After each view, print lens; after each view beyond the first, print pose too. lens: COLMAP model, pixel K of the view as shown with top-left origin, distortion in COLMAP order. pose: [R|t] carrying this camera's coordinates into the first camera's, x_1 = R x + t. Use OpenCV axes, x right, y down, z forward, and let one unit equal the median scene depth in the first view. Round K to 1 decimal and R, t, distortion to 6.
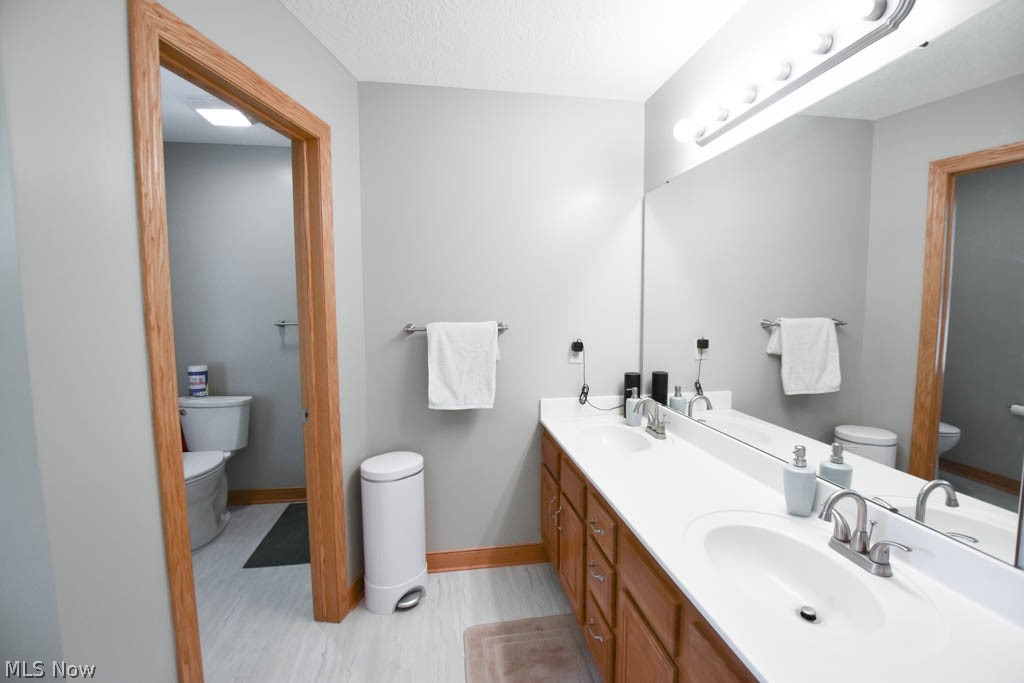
lens RADIAL K [[455.3, 0, 513.2], [0, 455.3, 343.8], [0, 0, 1]] dist [-0.023265, 0.003278]
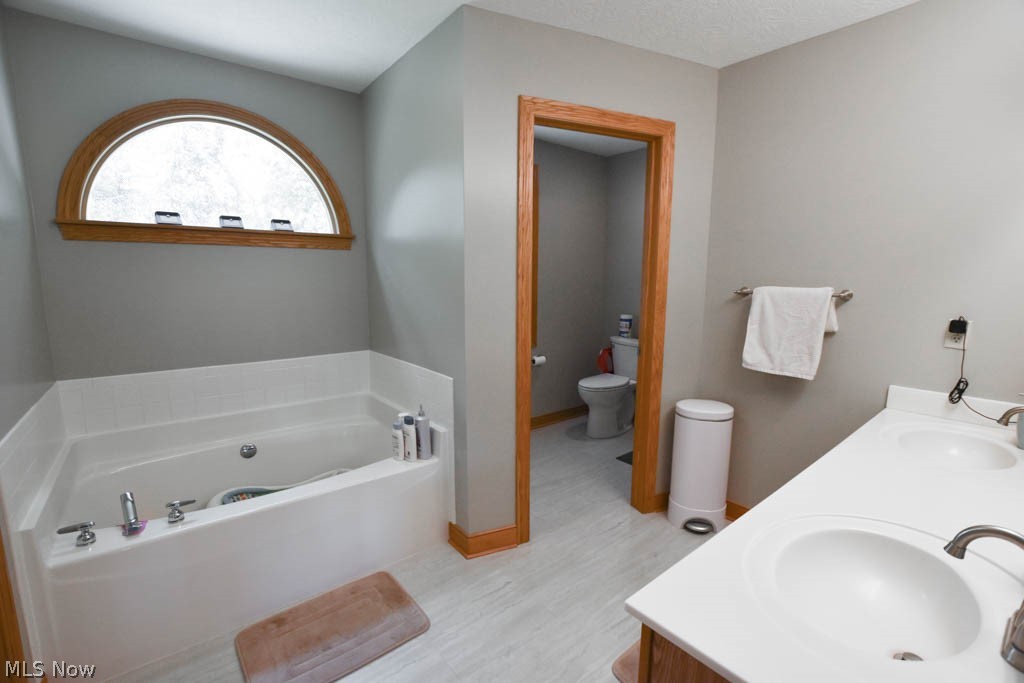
lens RADIAL K [[455.3, 0, 516.5], [0, 455.3, 340.7], [0, 0, 1]] dist [-0.023265, 0.003278]
pose [[0.509744, 0.133325, -0.849933, 0.433846], [-0.087425, 0.990832, 0.102995, 0.019114], [0.855873, 0.021804, 0.516727, -0.000394]]
